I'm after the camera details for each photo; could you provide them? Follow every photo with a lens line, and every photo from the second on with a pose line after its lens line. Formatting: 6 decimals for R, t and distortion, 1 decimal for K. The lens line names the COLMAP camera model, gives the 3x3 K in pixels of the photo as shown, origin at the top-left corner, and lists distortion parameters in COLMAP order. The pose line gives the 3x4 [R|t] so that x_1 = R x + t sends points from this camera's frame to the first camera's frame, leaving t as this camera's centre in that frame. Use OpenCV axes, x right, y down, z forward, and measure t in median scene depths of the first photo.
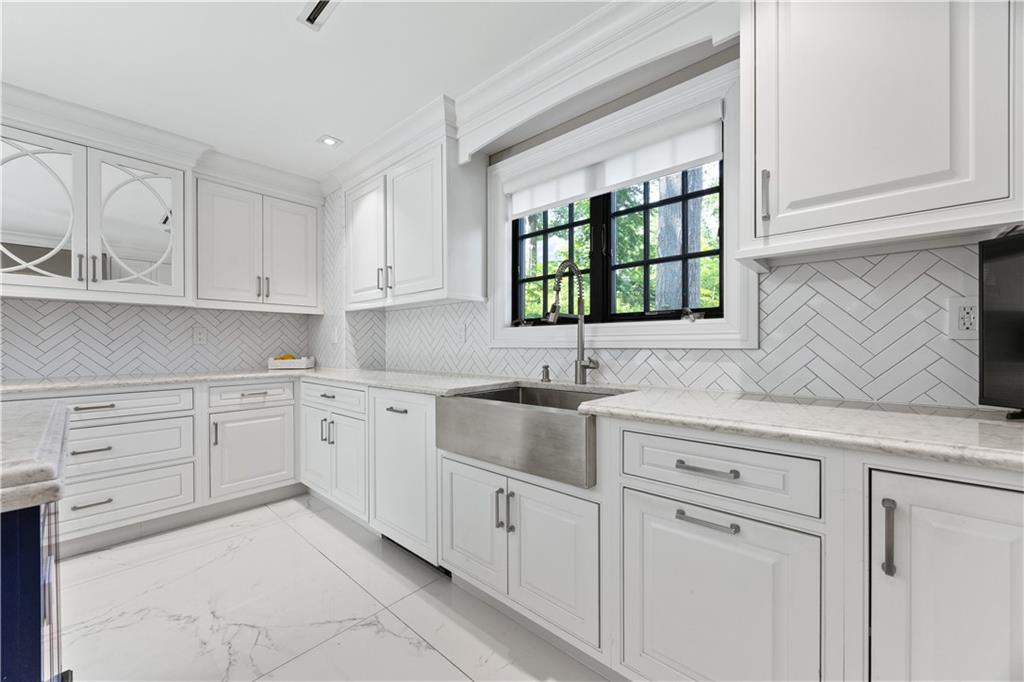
lens RADIAL K [[391.9, 0, 501.1], [0, 391.9, 345.9], [0, 0, 1]] dist [-0.001808, -0.001202]
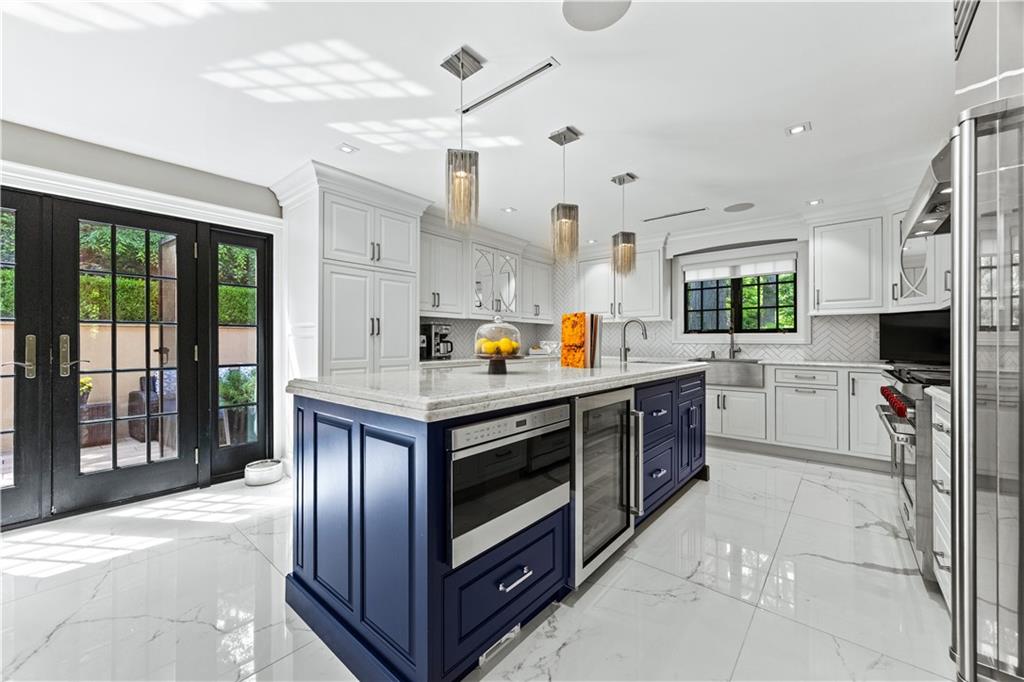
lens RADIAL K [[391.9, 0, 506.0], [0, 391.9, 338.2], [0, 0, 1]] dist [-0.001808, -0.001202]
pose [[0.999687, 0.006021, 0.024283, -1.013318], [-0.005734, 0.999913, -0.011896, 0.007481], [-0.024352, 0.011753, 0.999634, -1.110380]]
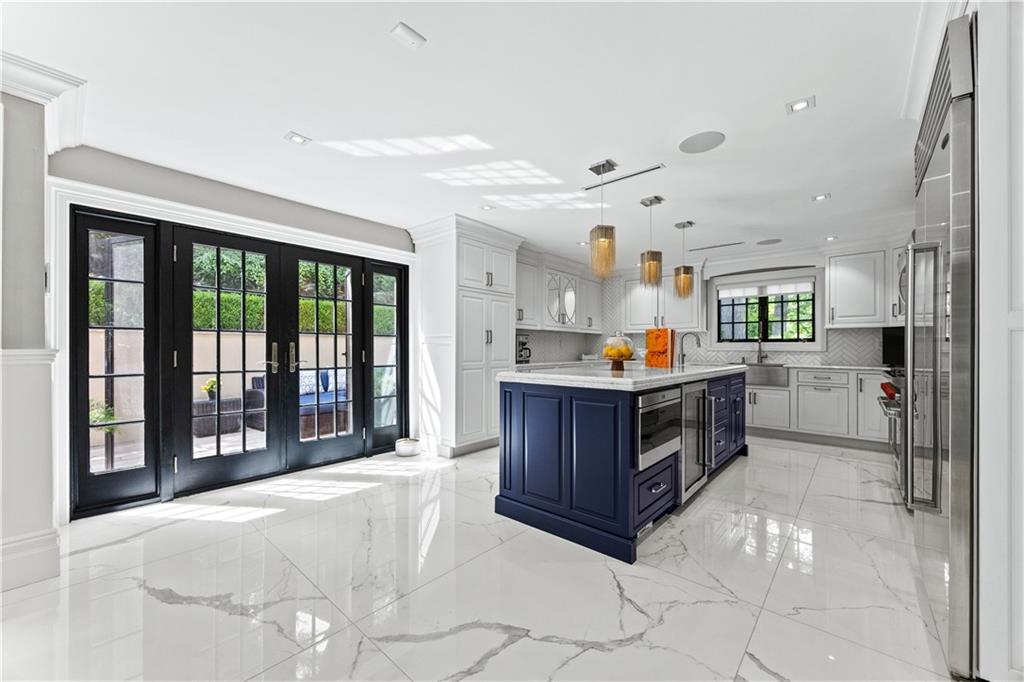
lens RADIAL K [[391.9, 0, 507.1], [0, 391.9, 345.1], [0, 0, 1]] dist [-0.001808, -0.001202]
pose [[0.999898, 0.009678, 0.010547, -1.382686], [-0.009554, 0.999884, -0.011820, 0.011251], [-0.010661, 0.011718, 0.999875, -1.521598]]
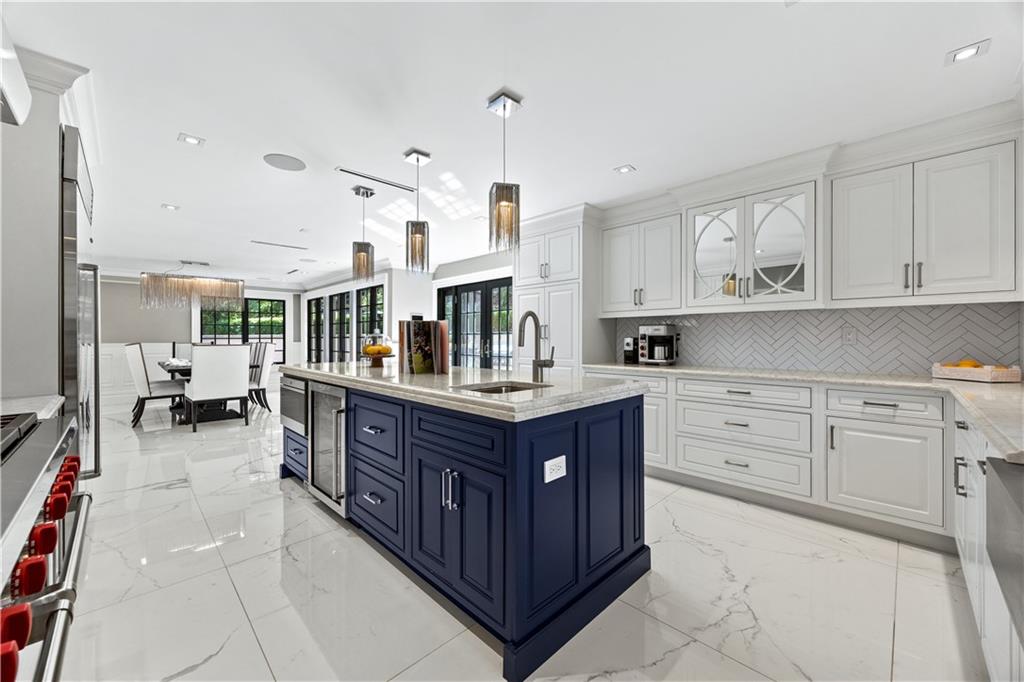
lens RADIAL K [[391.9, 0, 517.1], [0, 391.9, 335.2], [0, 0, 1]] dist [-0.001808, -0.001202]
pose [[-0.037746, -0.001898, -0.999286, 0.298606], [-0.001088, 0.999998, -0.001858, -0.031161], [0.999287, 0.001017, -0.037748, 0.263466]]
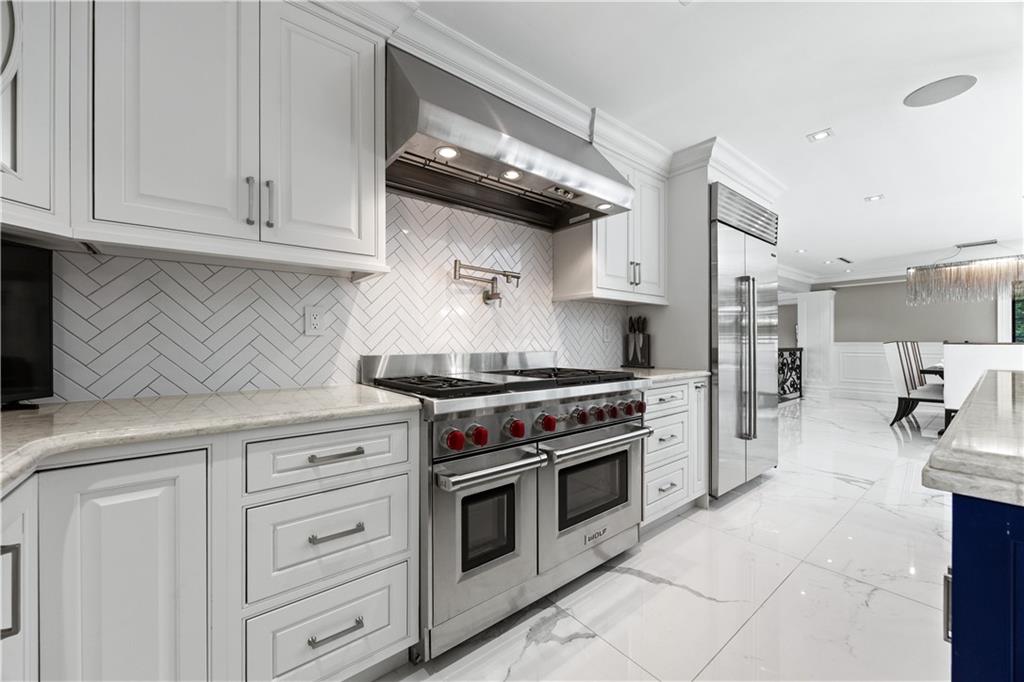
lens RADIAL K [[391.9, 0, 502.9], [0, 391.9, 339.9], [0, 0, 1]] dist [-0.001808, -0.001202]
pose [[-0.985908, 0.005858, 0.167187, -0.044502], [0.005488, 0.999981, -0.002677, -0.002583], [-0.167200, -0.001721, -0.985922, 0.538253]]
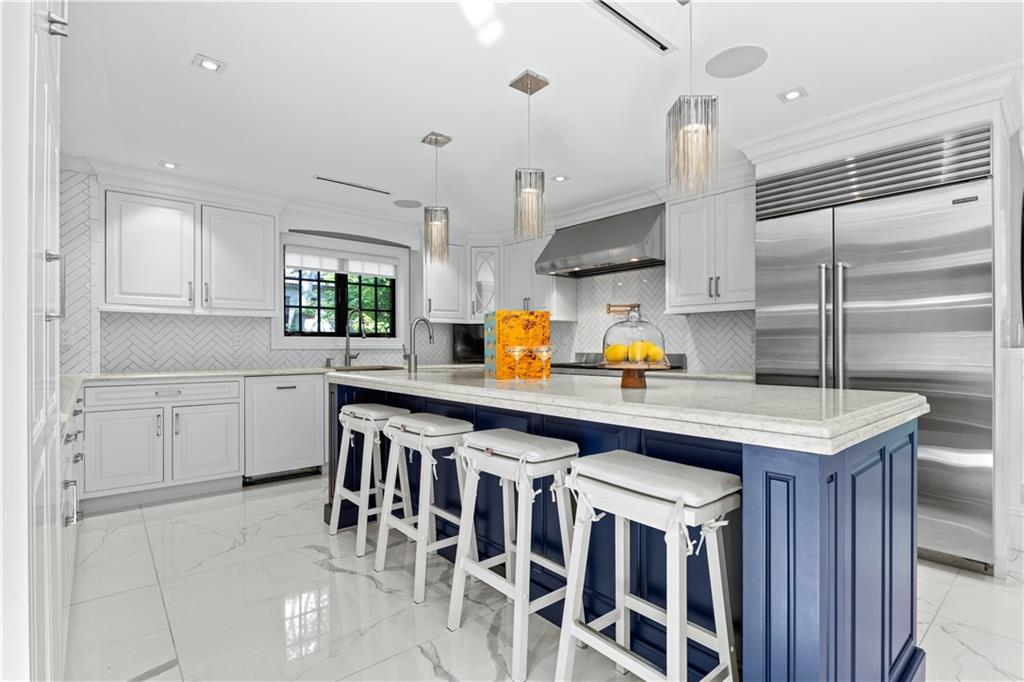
lens RADIAL K [[488.0, 0, 522.3], [0, 488.0, 348.2], [0, 0, 1]] dist [-0.012626, 0.000761]
pose [[0.116137, 0.002435, 0.993230, -1.839569], [0.003052, 0.999991, -0.002808, 0.009059], [-0.993229, 0.003357, 0.116128, -0.173329]]
